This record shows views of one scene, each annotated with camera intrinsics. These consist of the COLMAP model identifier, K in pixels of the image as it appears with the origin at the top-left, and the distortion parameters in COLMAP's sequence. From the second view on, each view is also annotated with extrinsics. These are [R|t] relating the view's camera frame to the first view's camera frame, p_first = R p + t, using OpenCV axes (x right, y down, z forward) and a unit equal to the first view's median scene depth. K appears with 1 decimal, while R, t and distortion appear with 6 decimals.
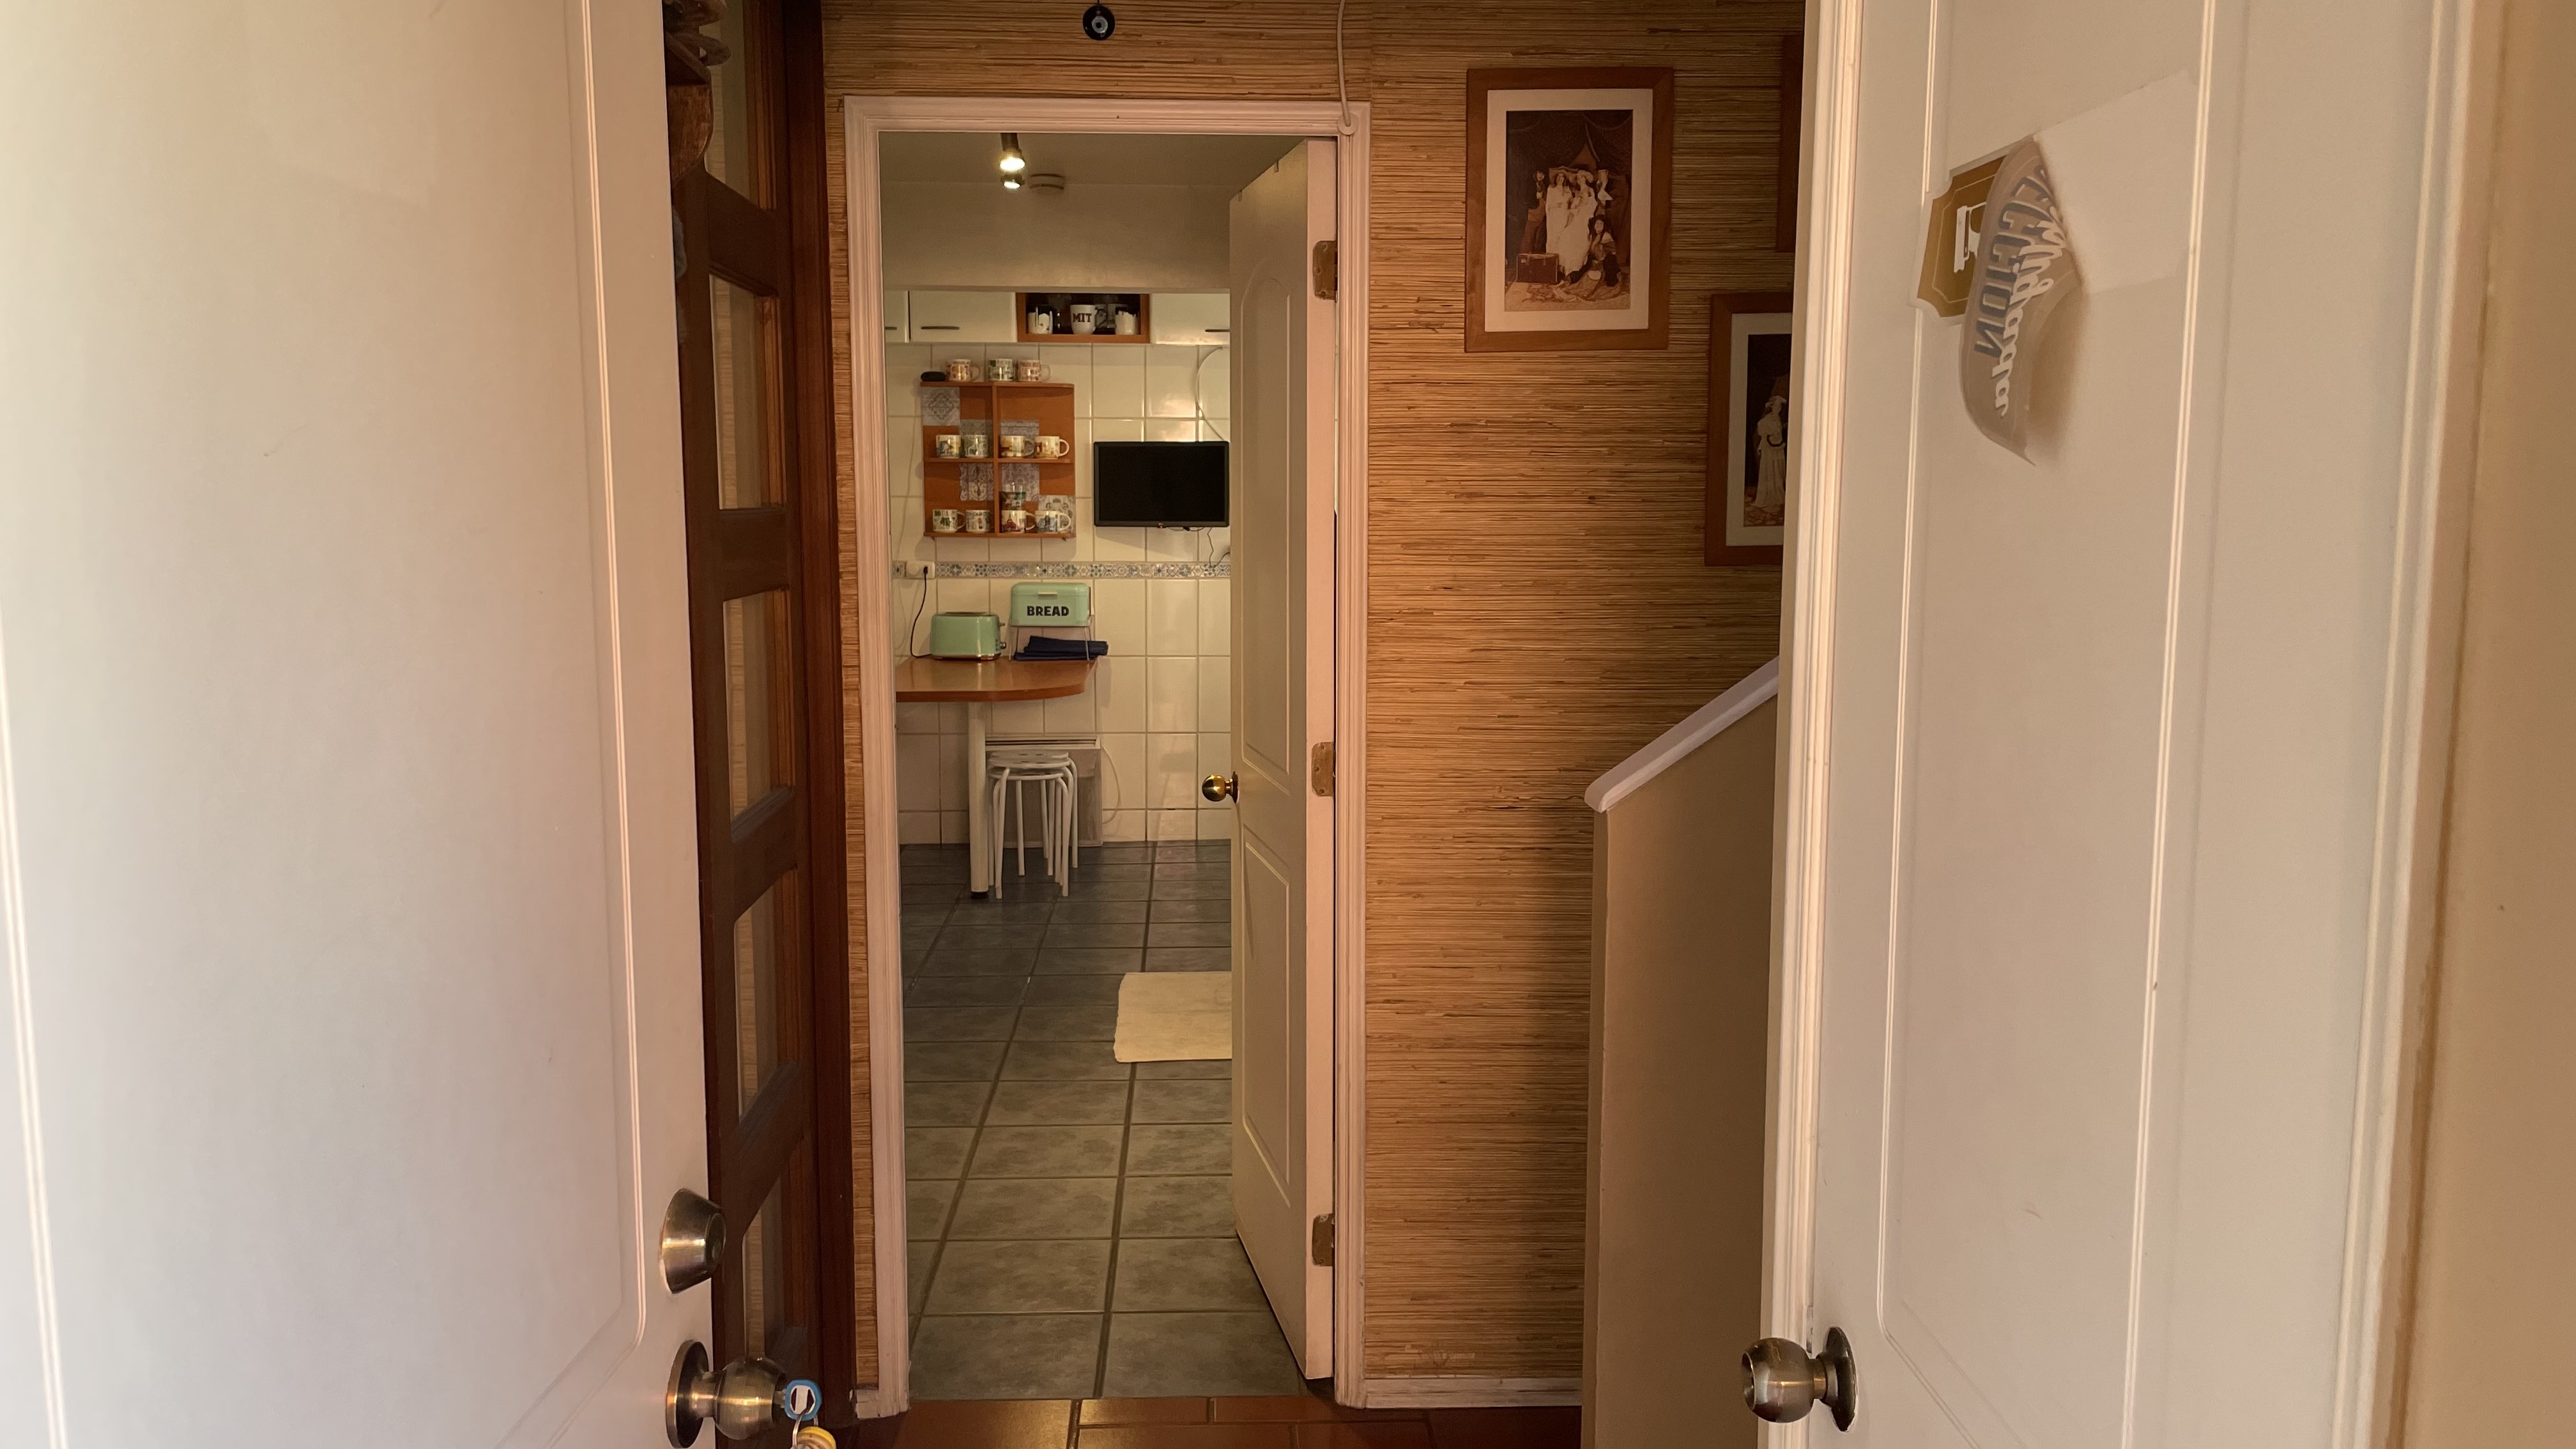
lens RADIAL K [[1946.4, 0, 1283.8], [0, 1946.4, 728.1], [0, 0, 1]] dist [0.094672, -0.120652]
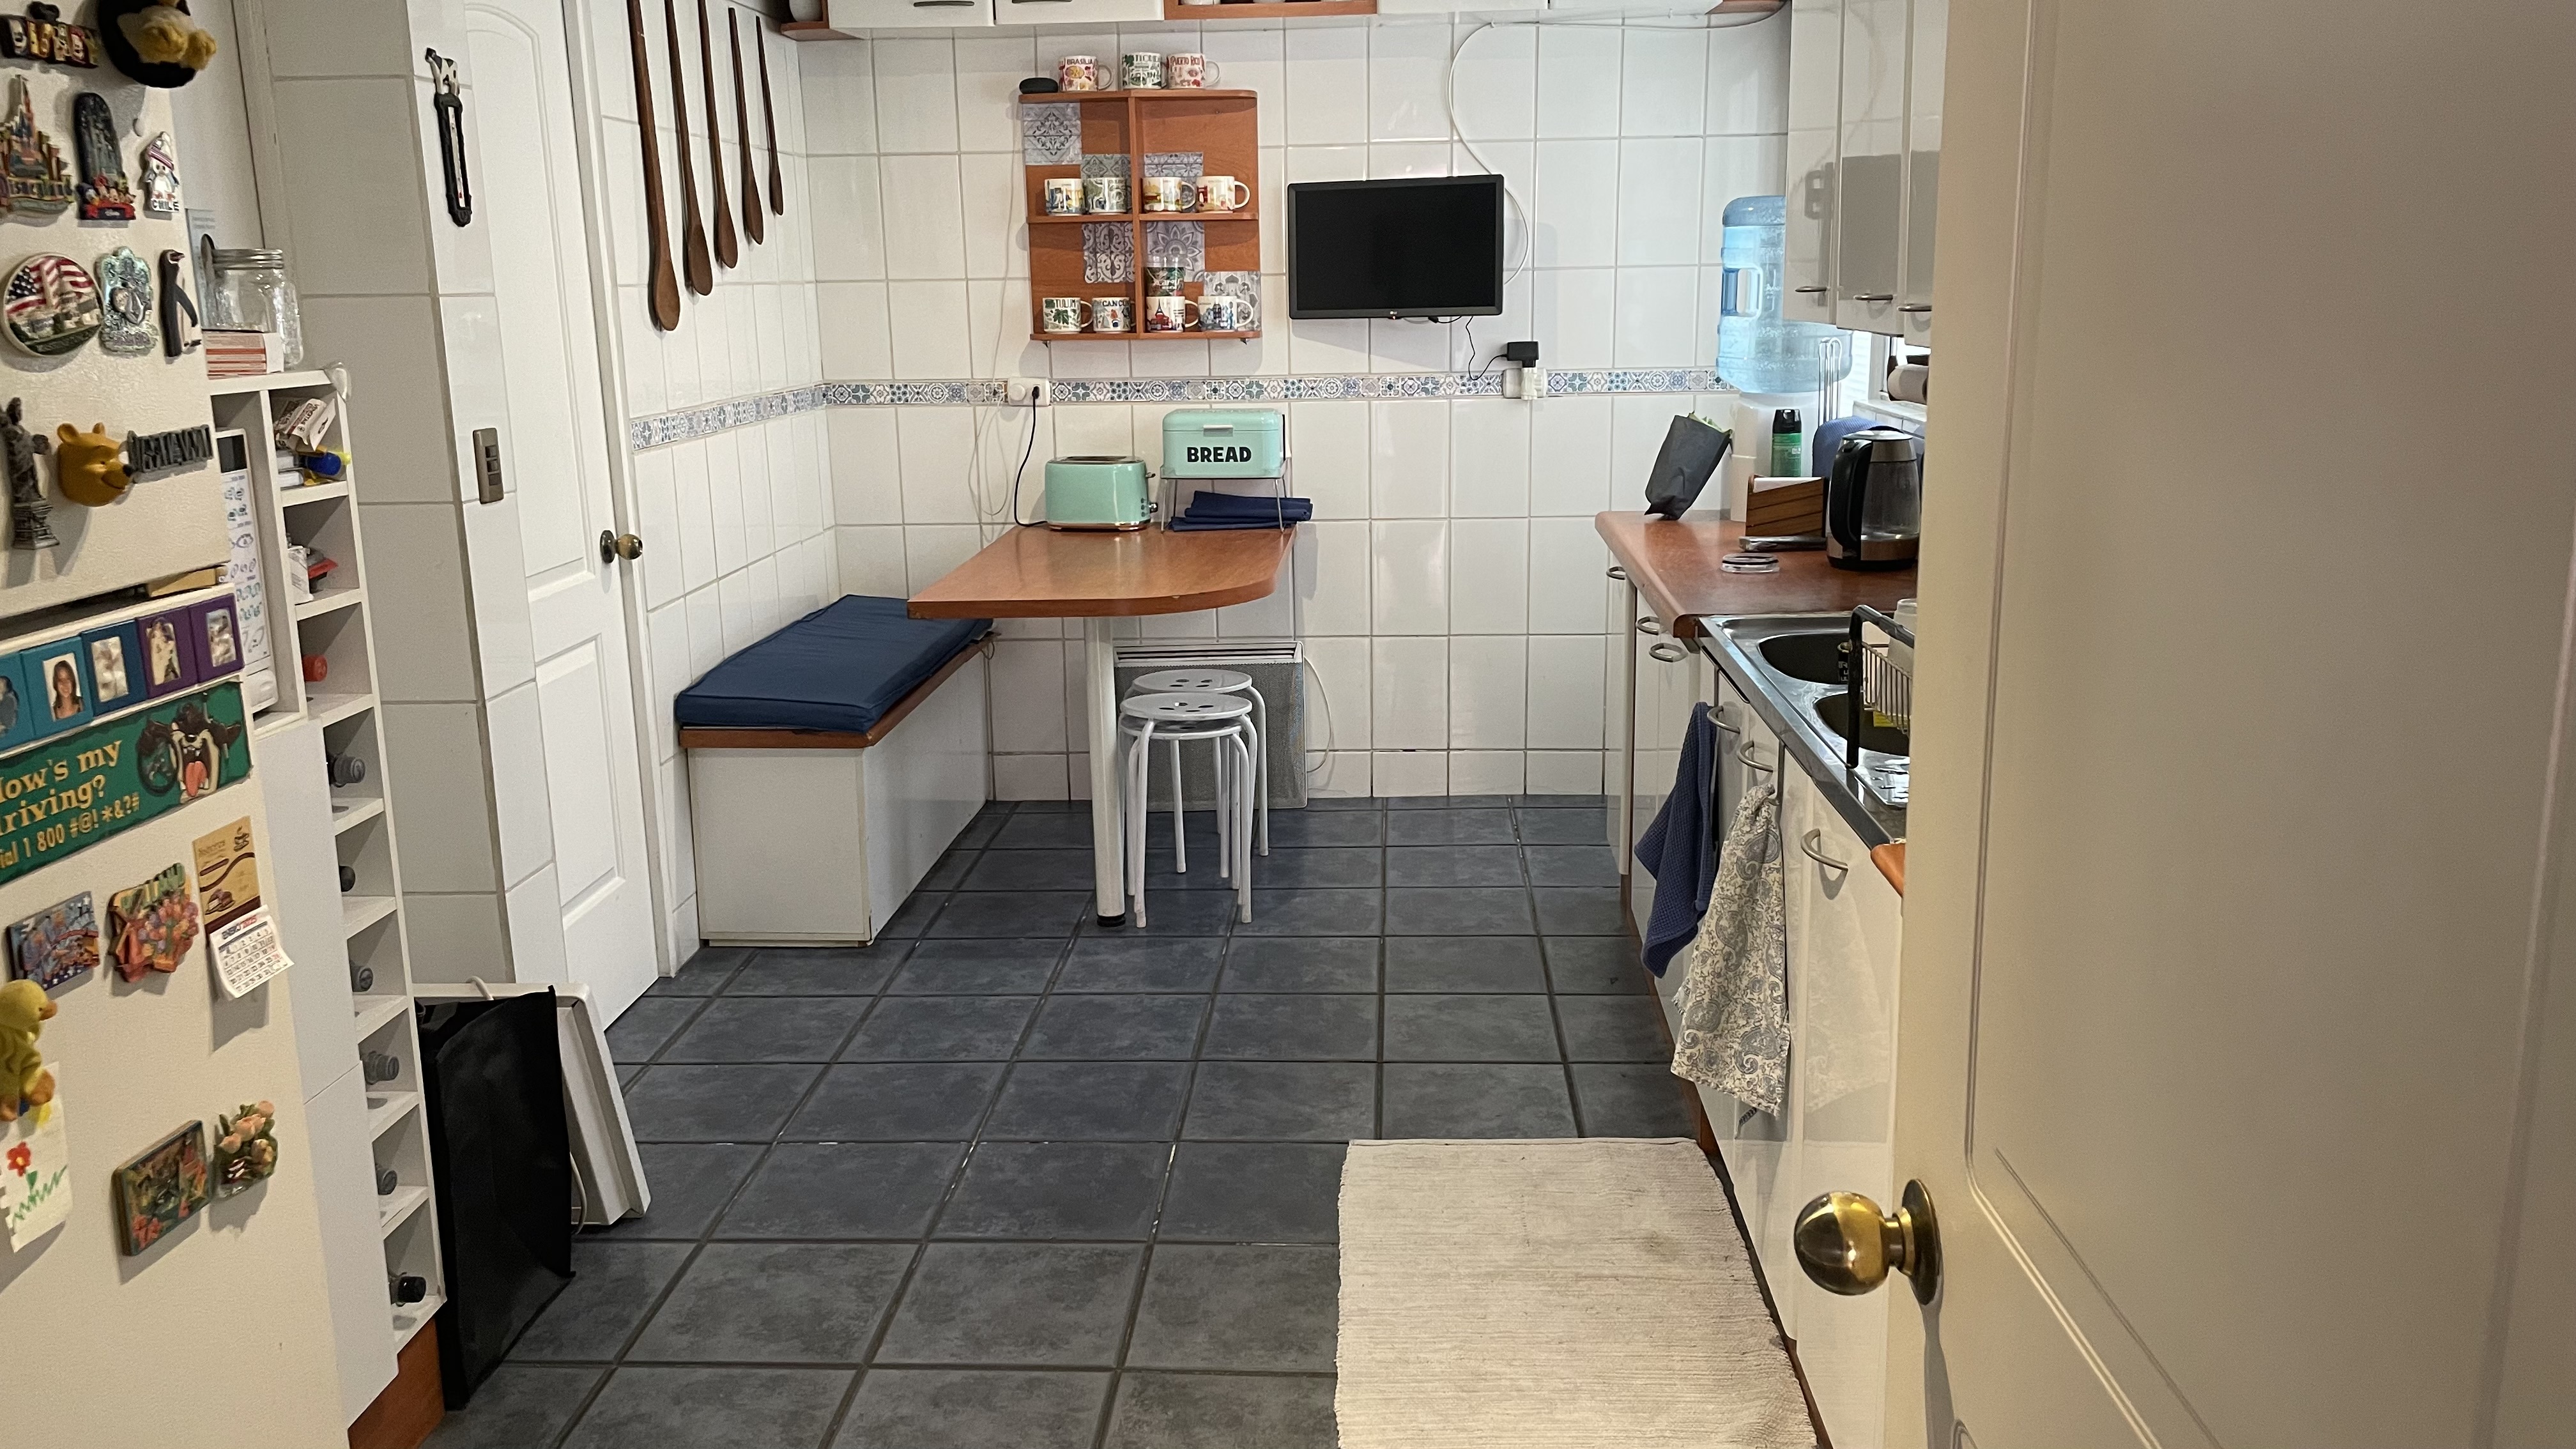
lens RADIAL K [[1946.4, 0, 1289.7], [0, 1946.4, 713.5], [0, 0, 1]] dist [0.094672, -0.120652]
pose [[0.994590, 0.000683, -0.103875, -0.030473], [0.008774, 0.995853, 0.090550, -0.032583], [0.103506, -0.090972, 0.990460, 0.352503]]
